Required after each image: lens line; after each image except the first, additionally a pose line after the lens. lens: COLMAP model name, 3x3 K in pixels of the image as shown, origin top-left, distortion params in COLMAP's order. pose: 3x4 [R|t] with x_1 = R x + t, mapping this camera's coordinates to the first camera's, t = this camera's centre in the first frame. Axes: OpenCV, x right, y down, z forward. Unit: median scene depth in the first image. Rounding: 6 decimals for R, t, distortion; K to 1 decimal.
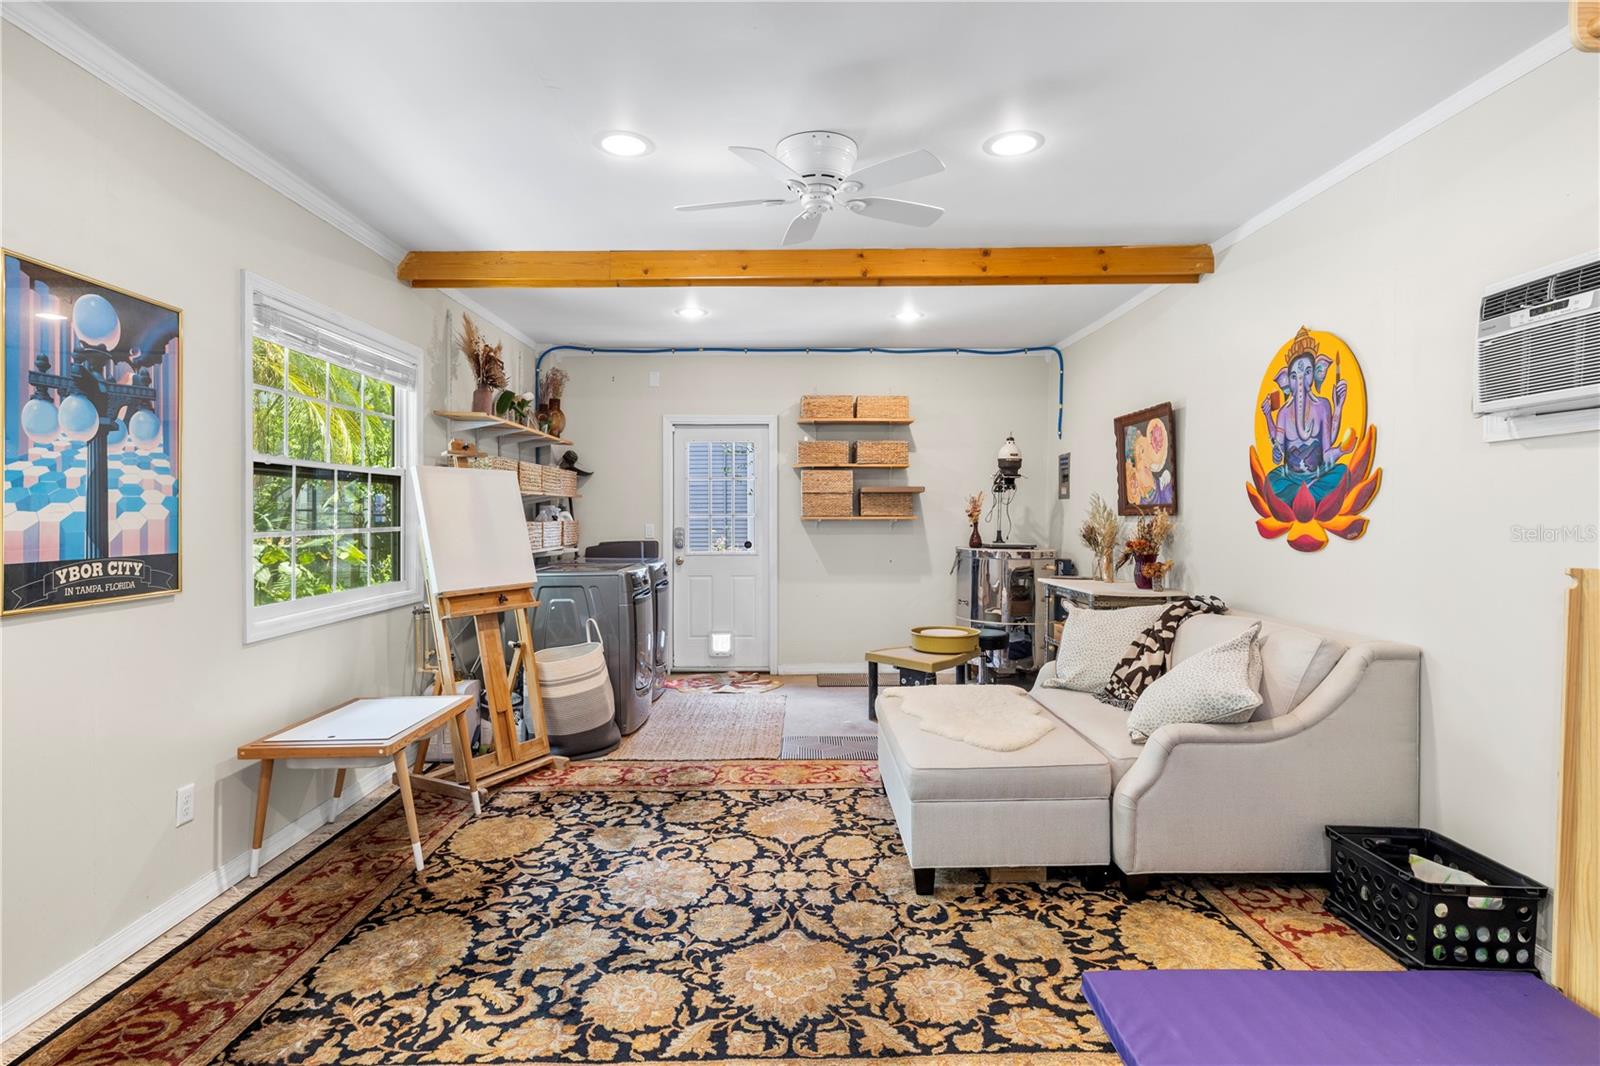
lens RADIAL K [[807.5, 0, 800.0], [0, 807.5, 533.0], [0, 0, 1]] dist [-0.057831, 0.000100]
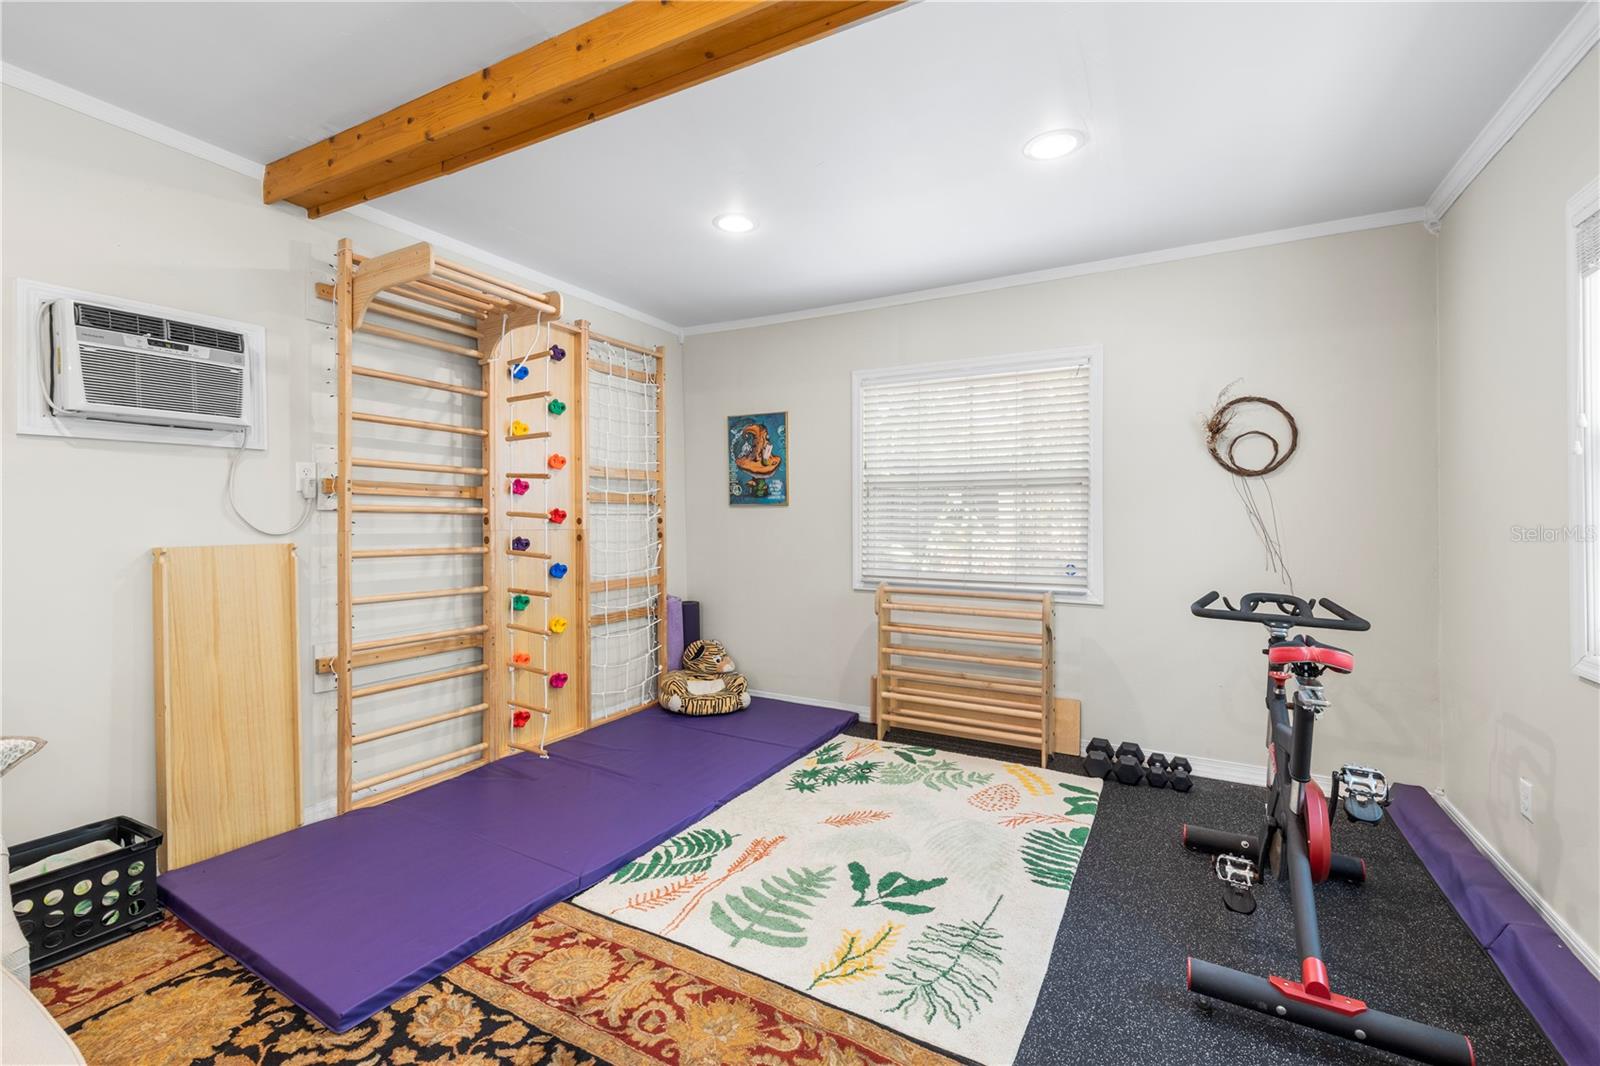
lens RADIAL K [[703.2, 0, 769.2], [0, 703.2, 514.1], [0, 0, 1]] dist [-0.001079, 0.000056]
pose [[-0.861246, -0.000934, 0.508187, -0.333374], [0.009907, 0.999777, 0.018627, -0.015045], [-0.508091, 0.021077, -0.861045, 1.020490]]
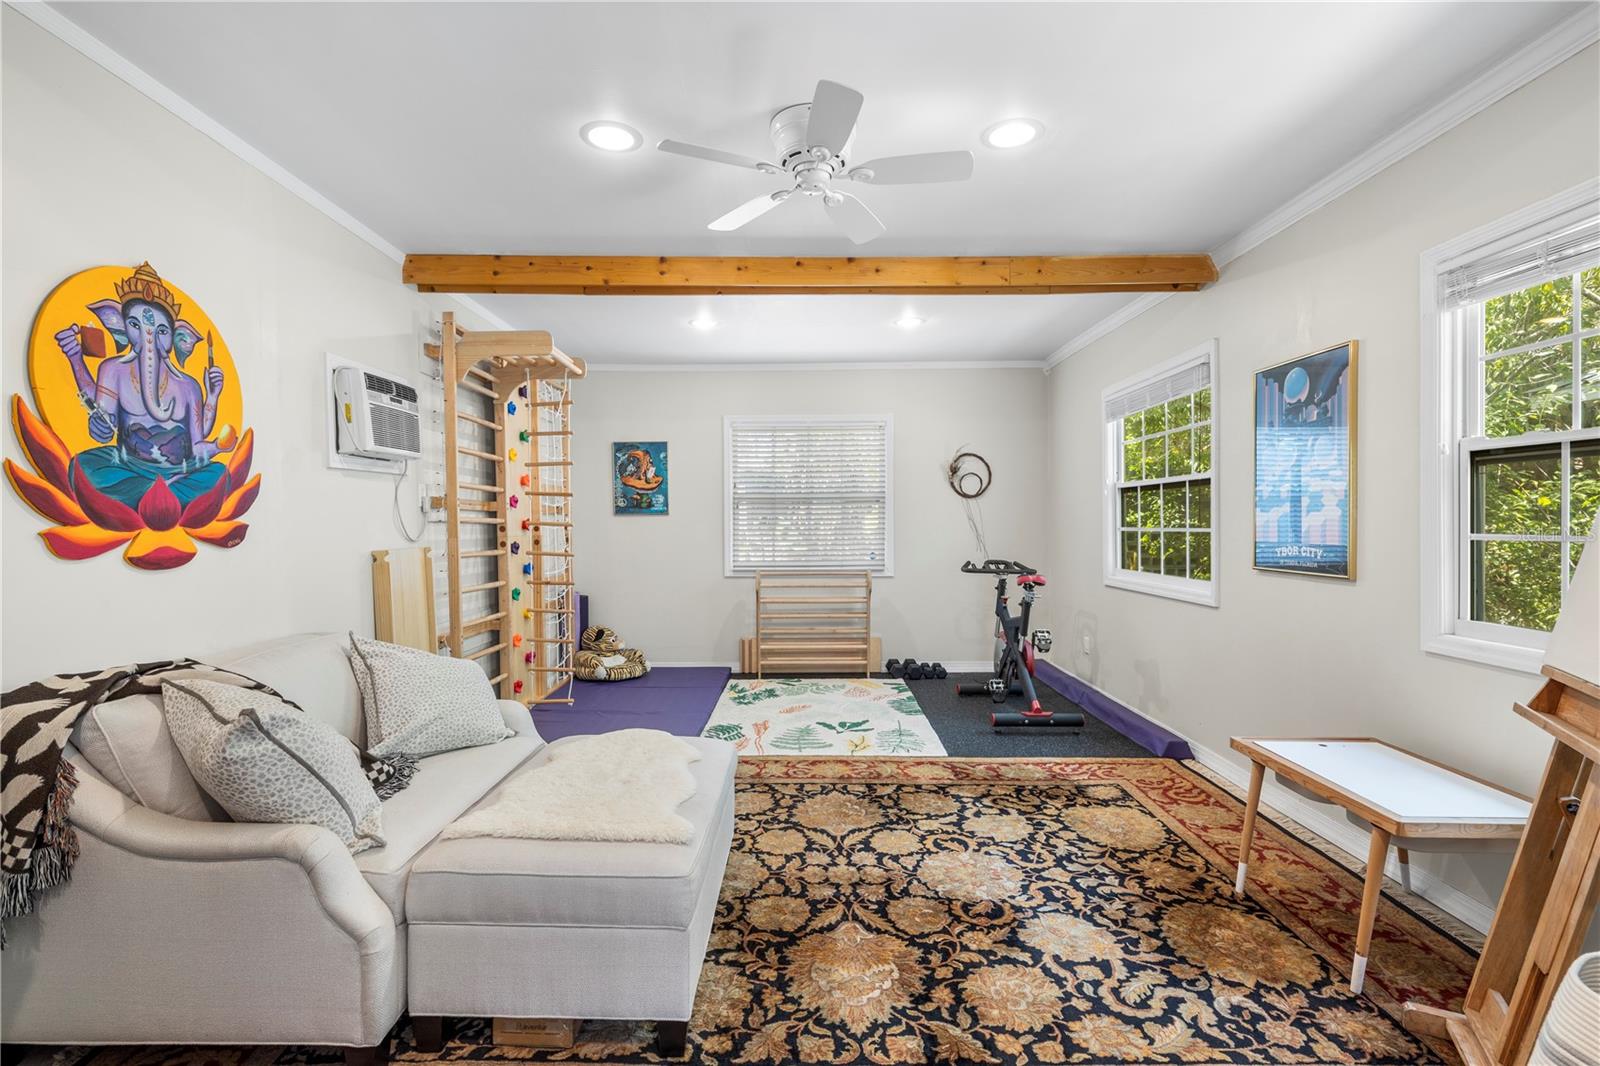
lens RADIAL K [[768.5, 0, 800.0], [0, 768.5, 533.0], [0, 0, 1]] dist [0.000533, 0.000069]
pose [[-0.999841, 0.005637, 0.016896, 0.023729], [0.006317, 0.999161, 0.040467, -0.039908], [-0.016654, 0.040567, -0.999038, 1.856690]]
